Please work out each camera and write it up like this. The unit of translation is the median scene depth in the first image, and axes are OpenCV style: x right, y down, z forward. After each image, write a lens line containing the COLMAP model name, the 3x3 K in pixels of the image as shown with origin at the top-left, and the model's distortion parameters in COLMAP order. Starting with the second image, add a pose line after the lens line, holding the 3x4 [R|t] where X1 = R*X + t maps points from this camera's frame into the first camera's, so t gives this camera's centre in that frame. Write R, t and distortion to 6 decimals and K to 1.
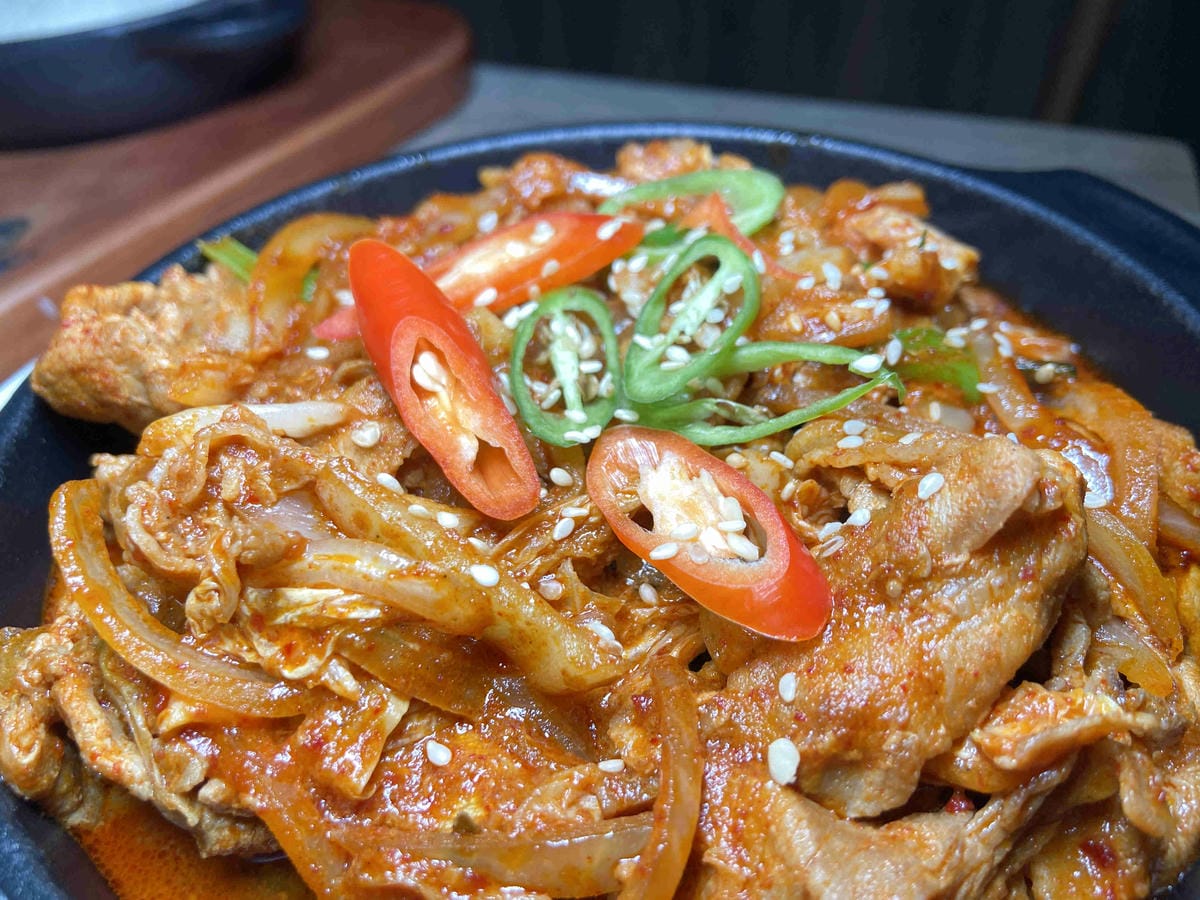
lens RADIAL K [[964.2, 0, 621.7], [0, 964.2, 449.9], [0, 0, 1]] dist [0.056658, -0.078375]
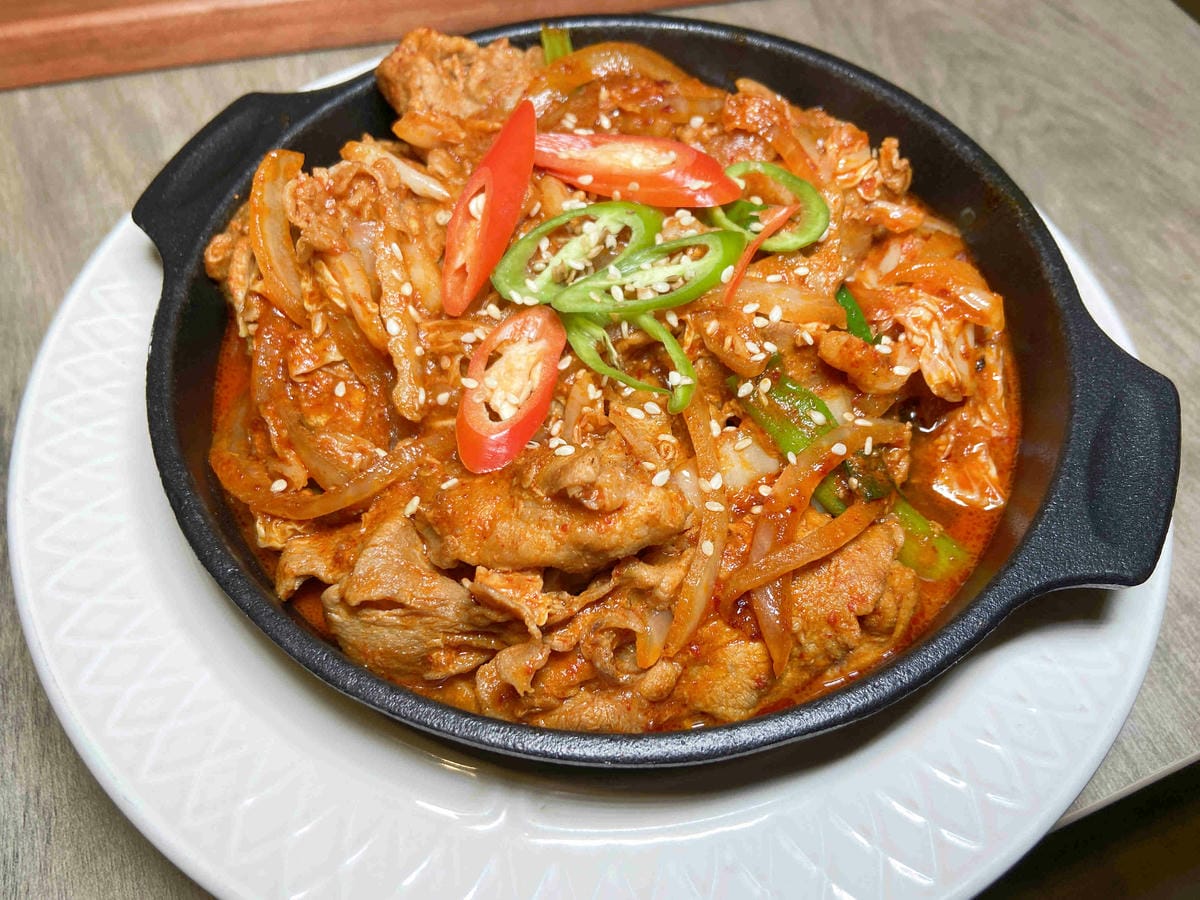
lens RADIAL K [[922.0, 0, 607.8], [0, 922.0, 450.2], [0, 0, 1]] dist [0.110688, -0.177083]
pose [[0.668707, 0.658003, -0.346213, 0.763387], [-0.531160, 0.748596, 0.396830, -0.520424], [0.520288, -0.081469, 0.850096, -0.226423]]
